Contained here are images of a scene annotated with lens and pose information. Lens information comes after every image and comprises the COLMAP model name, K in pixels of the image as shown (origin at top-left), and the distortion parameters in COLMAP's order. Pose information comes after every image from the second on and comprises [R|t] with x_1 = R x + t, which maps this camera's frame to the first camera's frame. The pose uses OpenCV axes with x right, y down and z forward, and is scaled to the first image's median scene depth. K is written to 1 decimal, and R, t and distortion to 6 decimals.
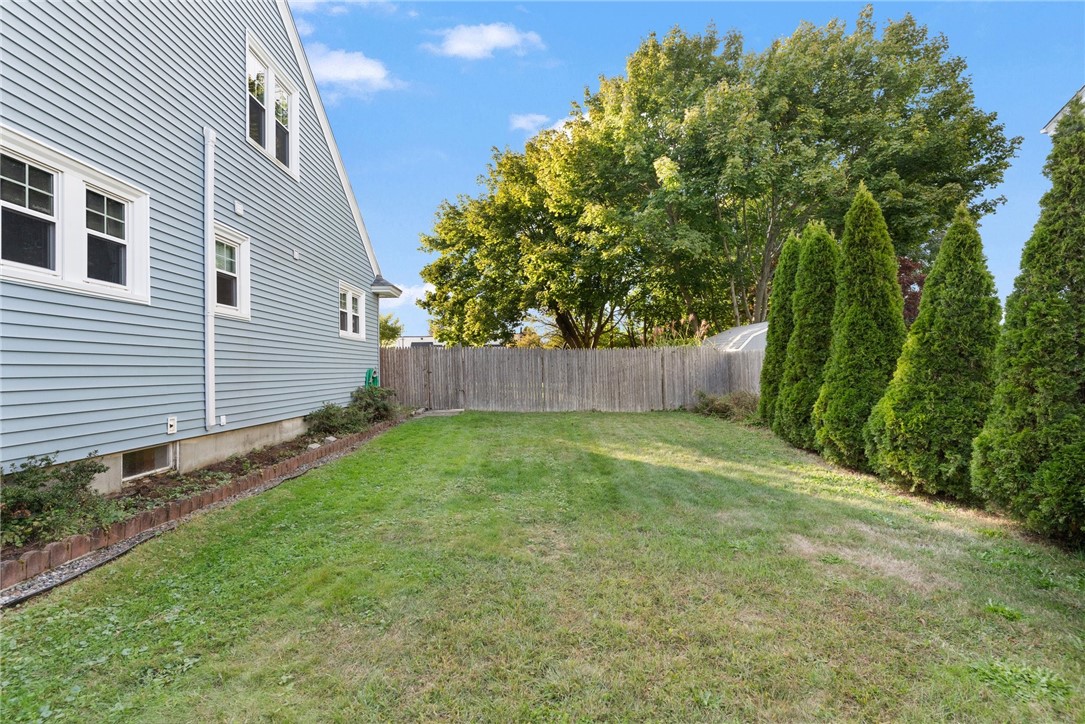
lens RADIAL K [[512.6, 0, 548.0], [0, 512.6, 362.2], [0, 0, 1]] dist [-0.003544, -0.000185]
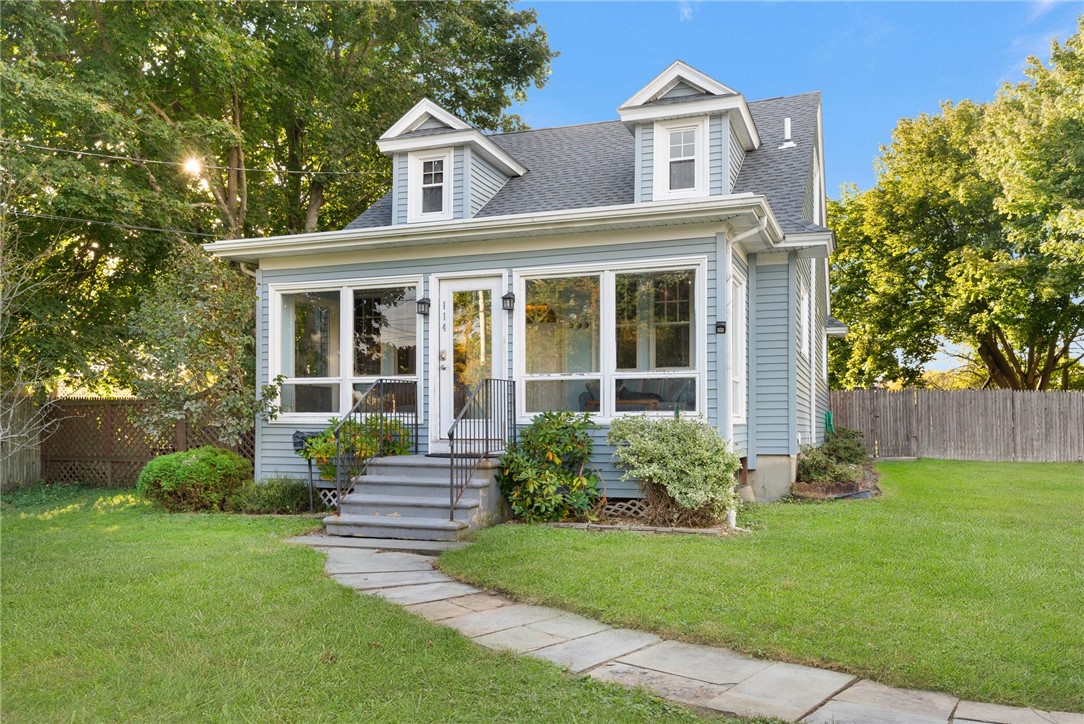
lens RADIAL K [[880.8, 0, 542.2], [0, 880.8, 423.2], [0, 0, 1]] dist [-0.003219, -0.003262]
pose [[0.922798, 0.009317, -0.385172, -0.115835], [-0.007931, 0.999955, 0.005187, 0.018743], [0.385203, -0.001731, 0.922830, -0.467155]]
